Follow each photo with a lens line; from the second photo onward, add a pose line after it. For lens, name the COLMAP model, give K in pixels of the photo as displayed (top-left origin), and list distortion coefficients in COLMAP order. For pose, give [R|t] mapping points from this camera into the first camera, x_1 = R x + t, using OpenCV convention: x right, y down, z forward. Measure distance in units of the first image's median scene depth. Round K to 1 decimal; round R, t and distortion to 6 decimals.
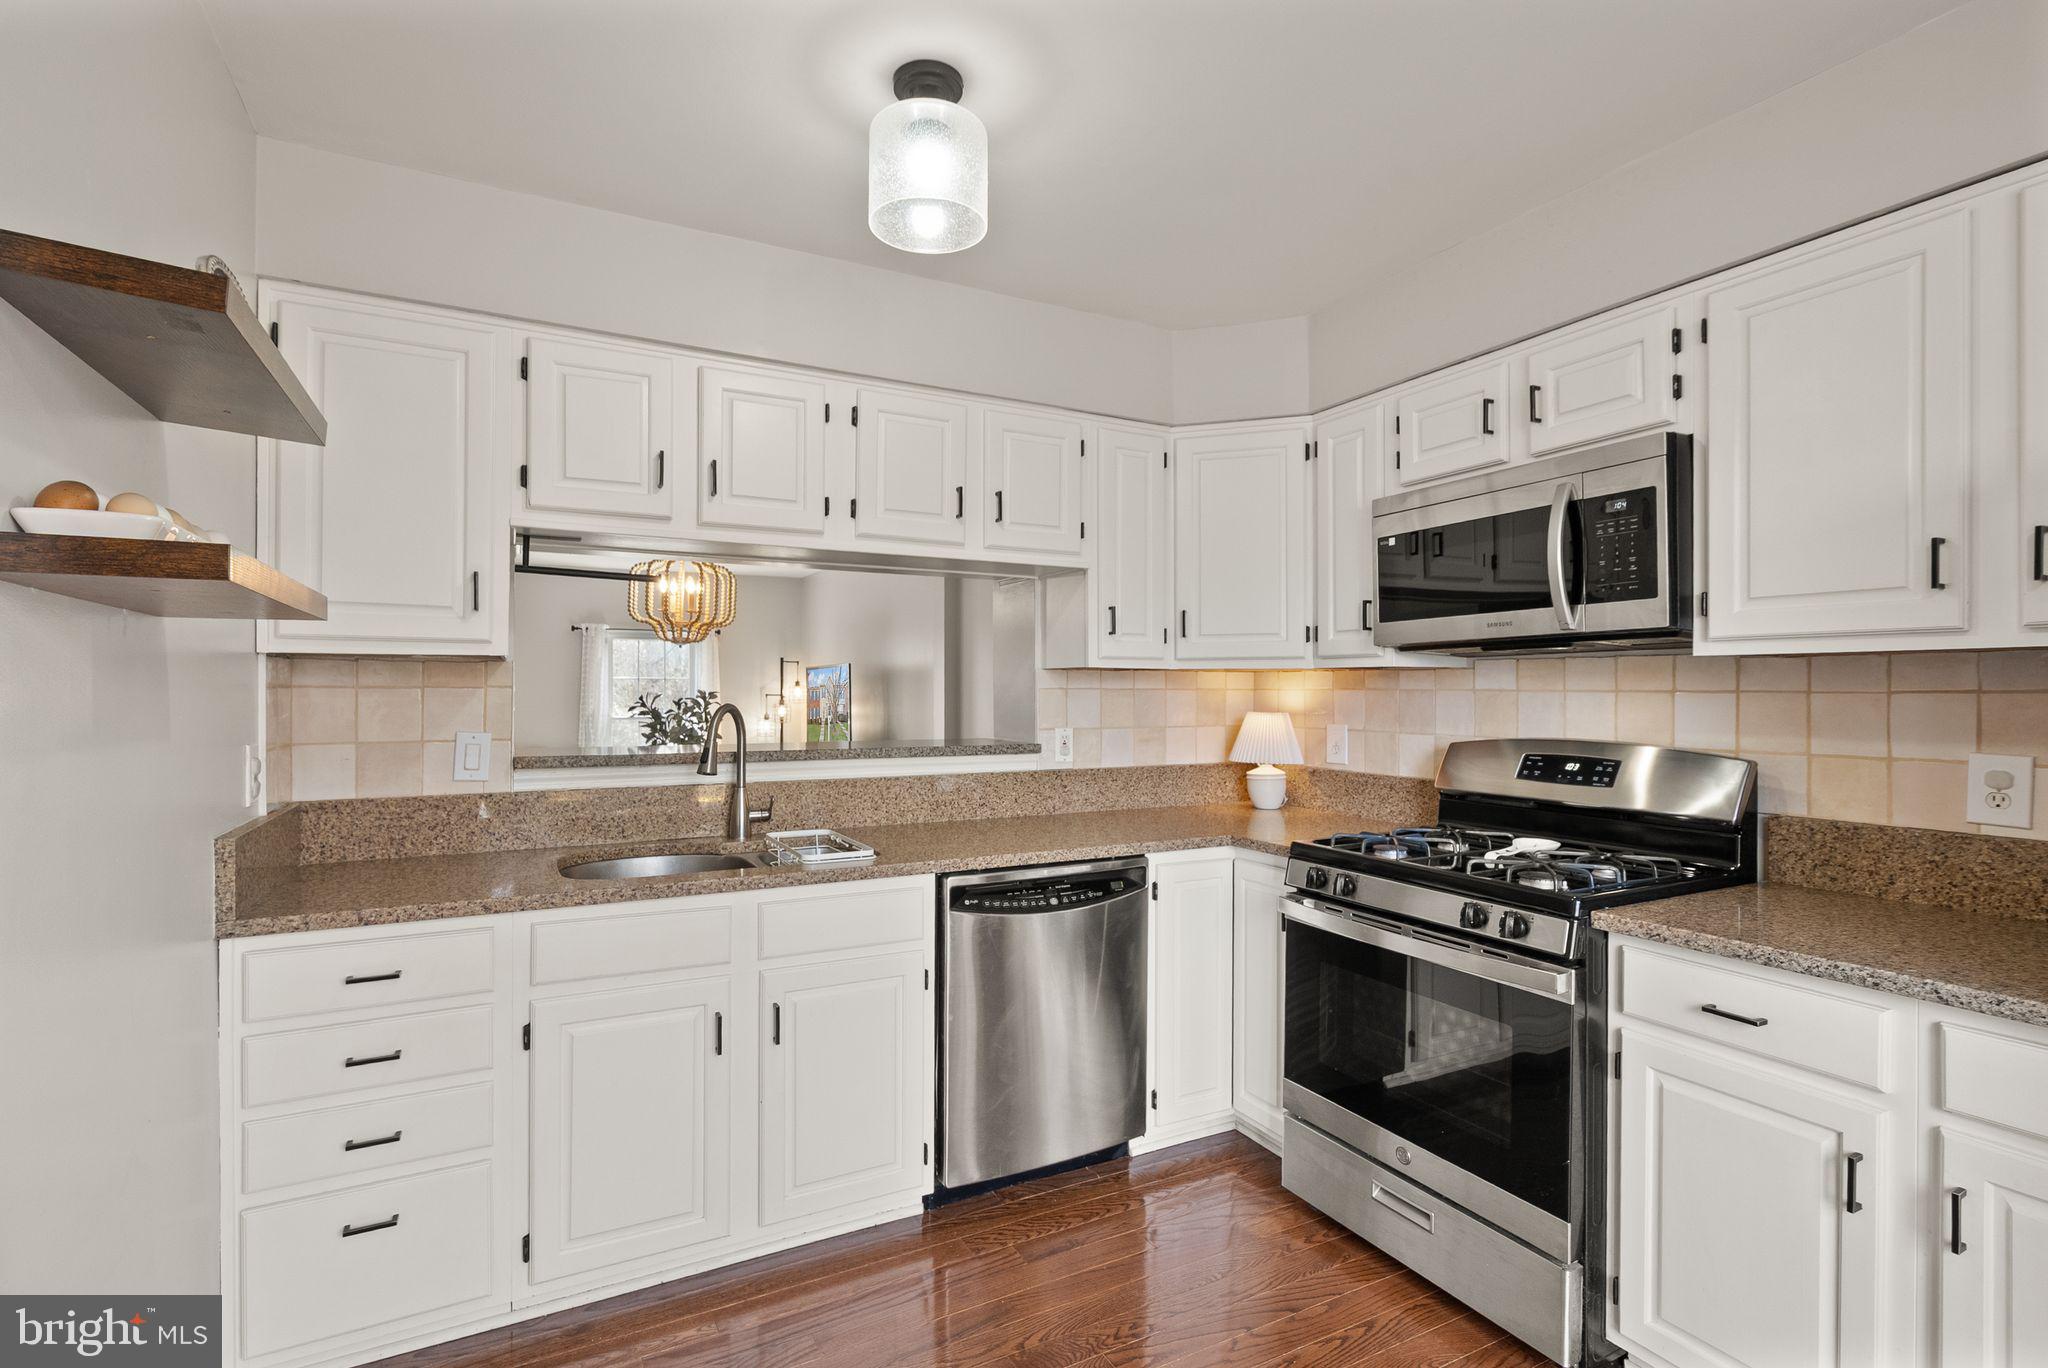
lens RADIAL K [[962.5, 0, 1026.6], [0, 962.5, 686.2], [0, 0, 1]] dist [-0.002301, 0.001350]
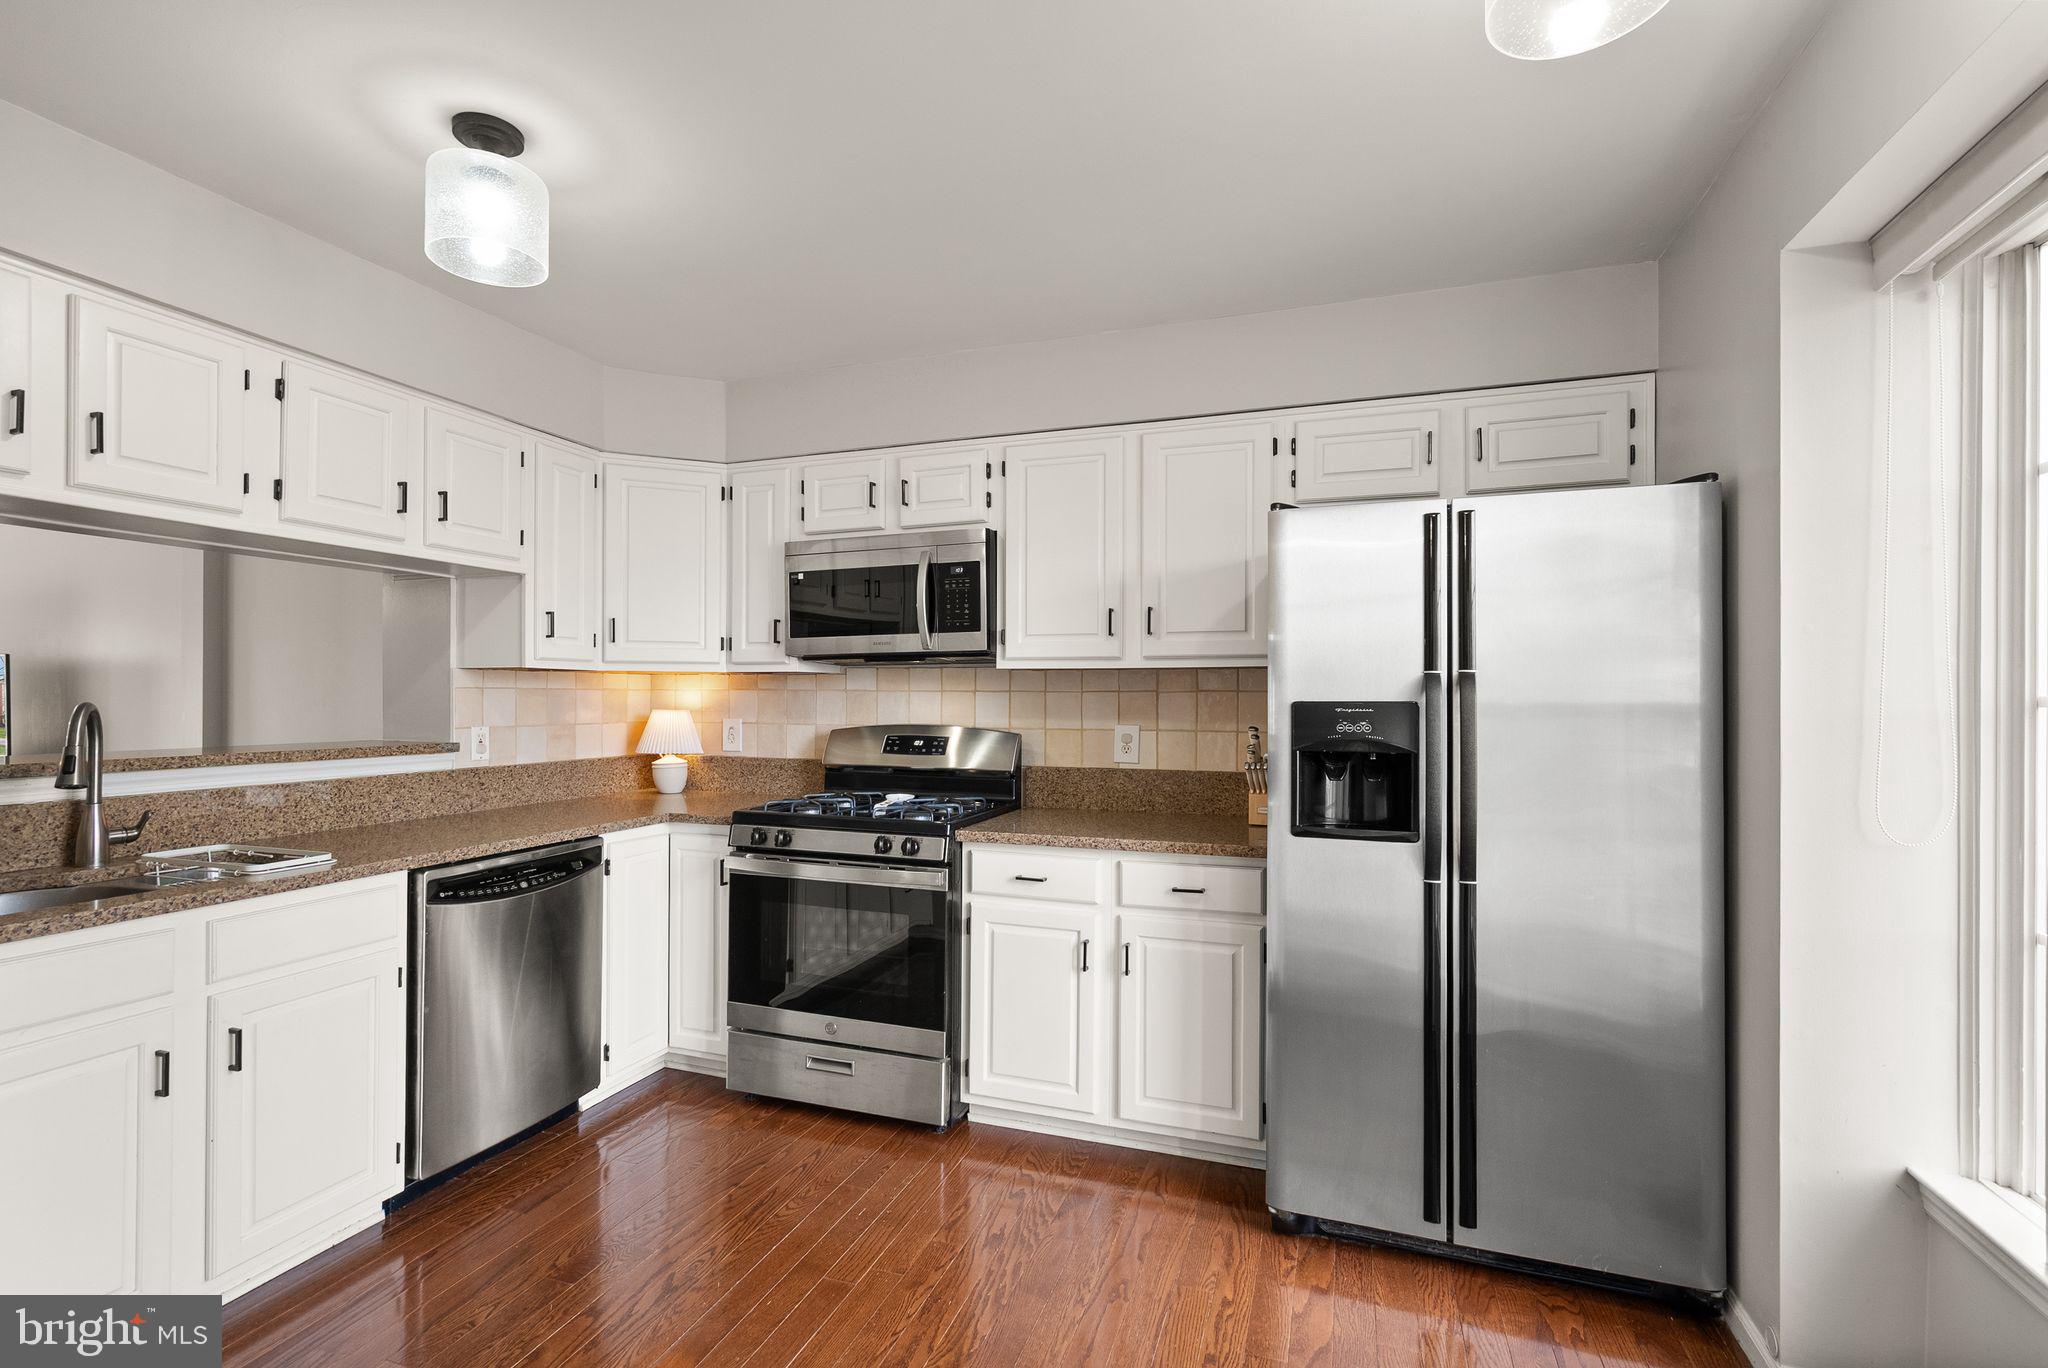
lens RADIAL K [[926.7, 0, 1024.0], [0, 926.7, 684.0], [0, 0, 1]] dist [-0.000640, 0.000804]
pose [[0.733431, 0.009050, 0.679703, -0.274378], [-0.004221, 0.999953, -0.008759, 0.006396], [-0.679750, 0.003555, 0.733435, -0.140805]]
